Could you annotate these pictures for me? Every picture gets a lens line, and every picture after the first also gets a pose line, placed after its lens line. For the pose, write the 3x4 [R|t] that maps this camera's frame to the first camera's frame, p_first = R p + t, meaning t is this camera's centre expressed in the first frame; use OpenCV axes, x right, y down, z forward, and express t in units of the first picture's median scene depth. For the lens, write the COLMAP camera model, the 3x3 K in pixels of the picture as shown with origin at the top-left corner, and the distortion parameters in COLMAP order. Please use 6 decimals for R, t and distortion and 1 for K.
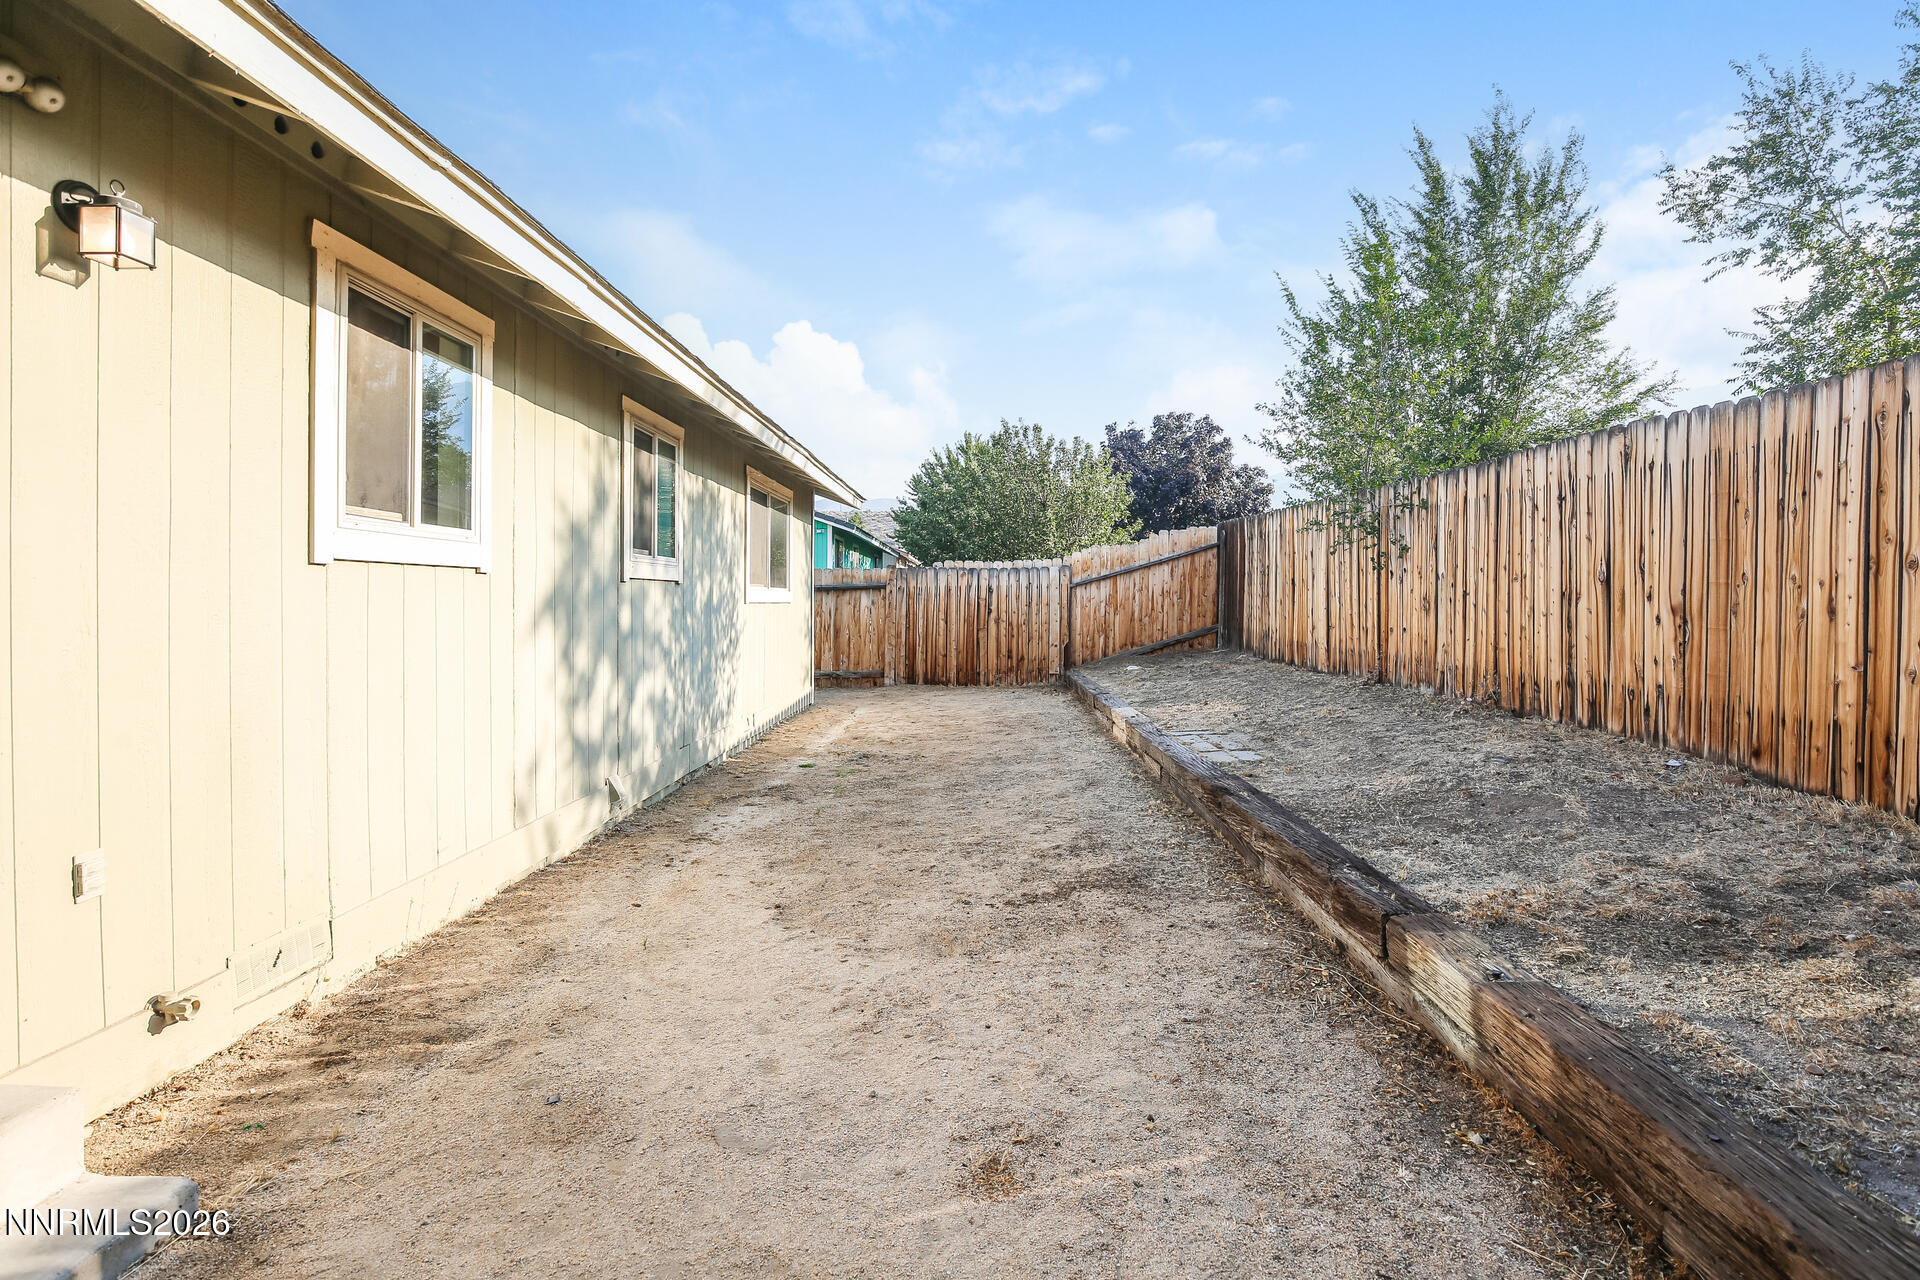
lens RADIAL K [[938.3, 0, 978.0], [0, 938.3, 609.3], [0, 0, 1]] dist [-0.028949, 0.000448]
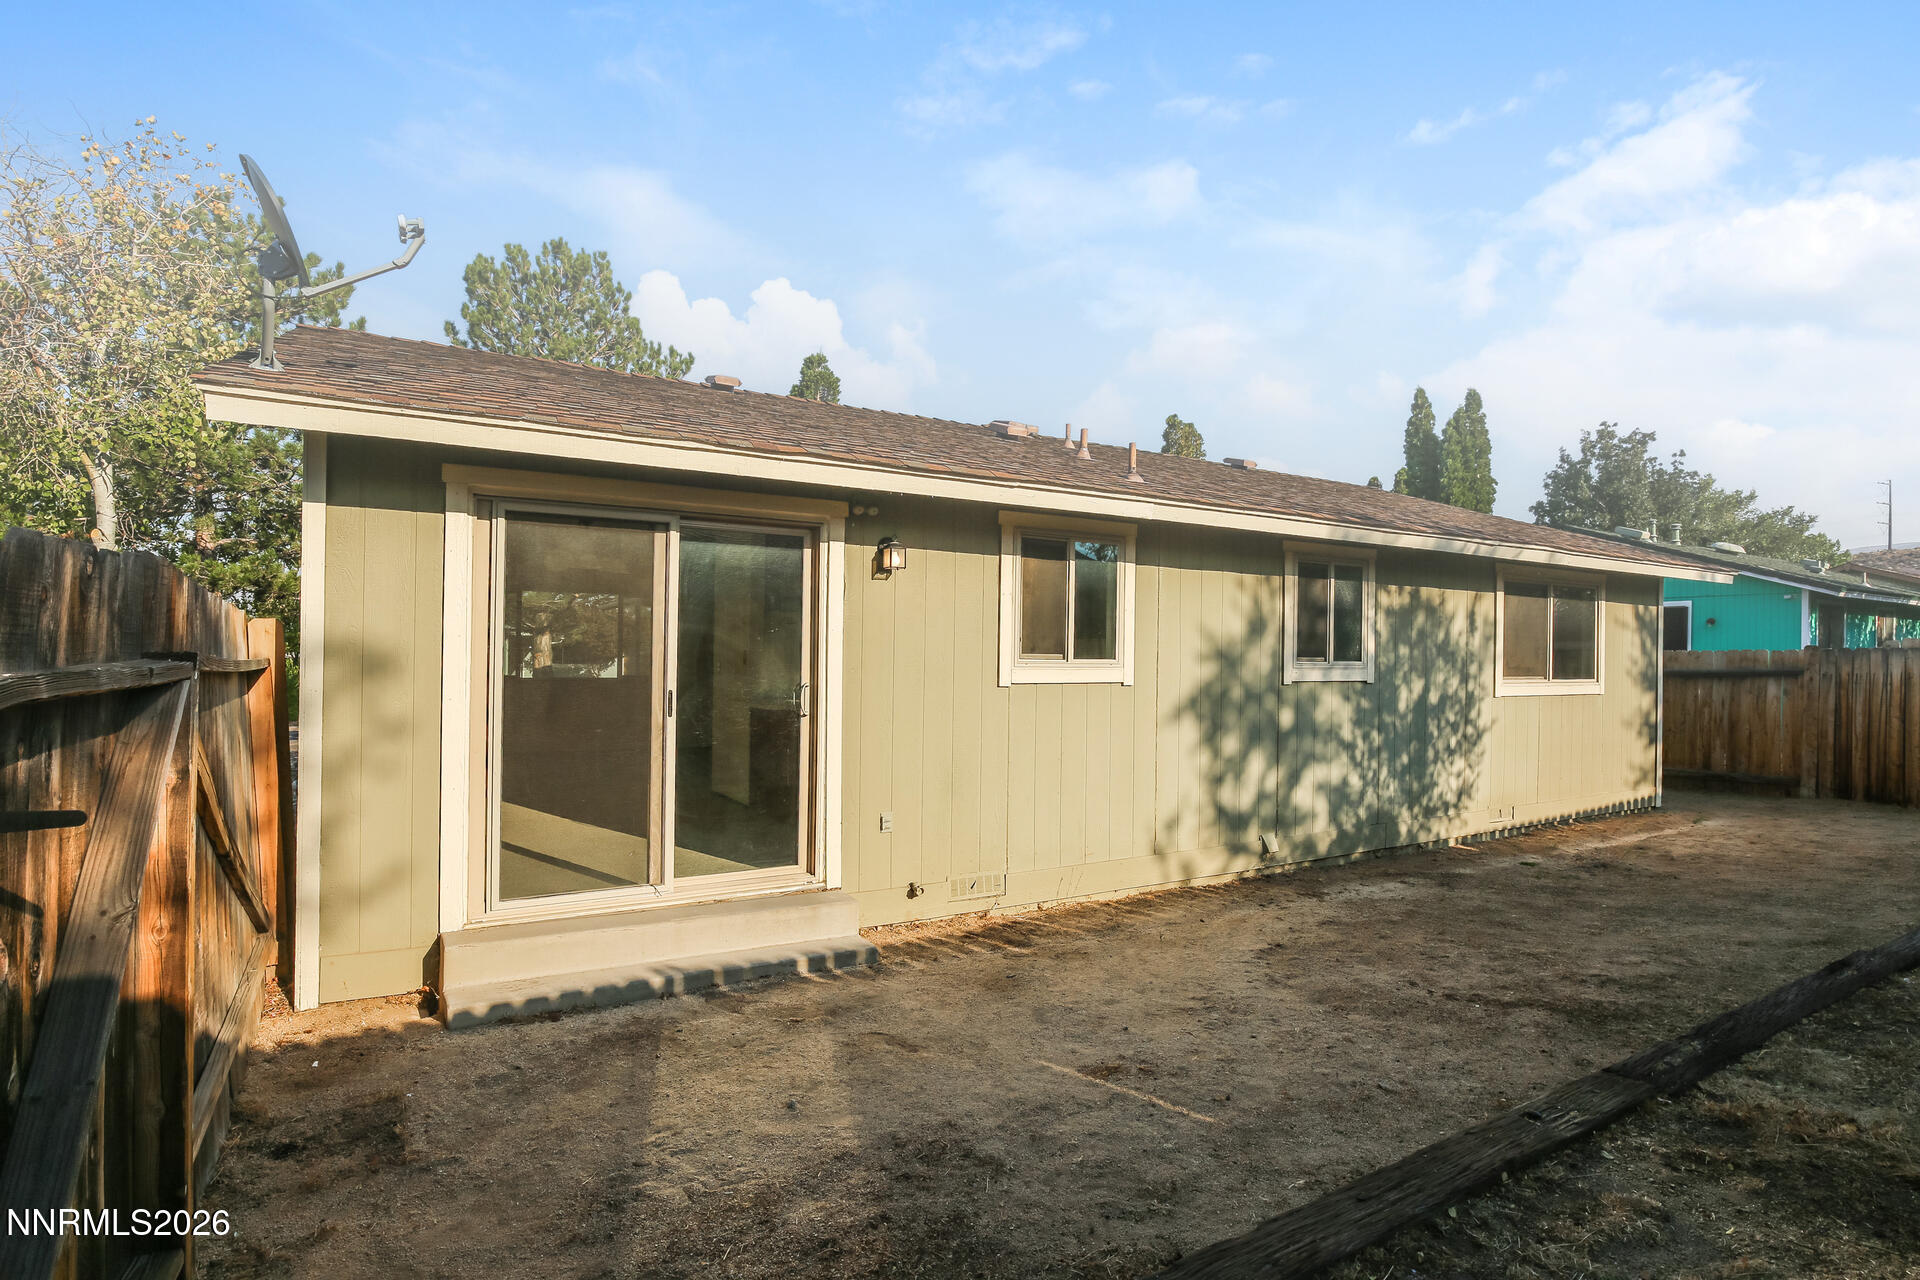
lens RADIAL K [[938.3, 0, 943.7], [0, 938.3, 647.4], [0, 0, 1]] dist [-0.028949, 0.000448]
pose [[0.494217, -0.020608, -0.869094, 0.636200], [-0.007728, 0.999575, -0.028096, -0.053296], [0.869304, 0.020602, 0.493848, -0.053168]]
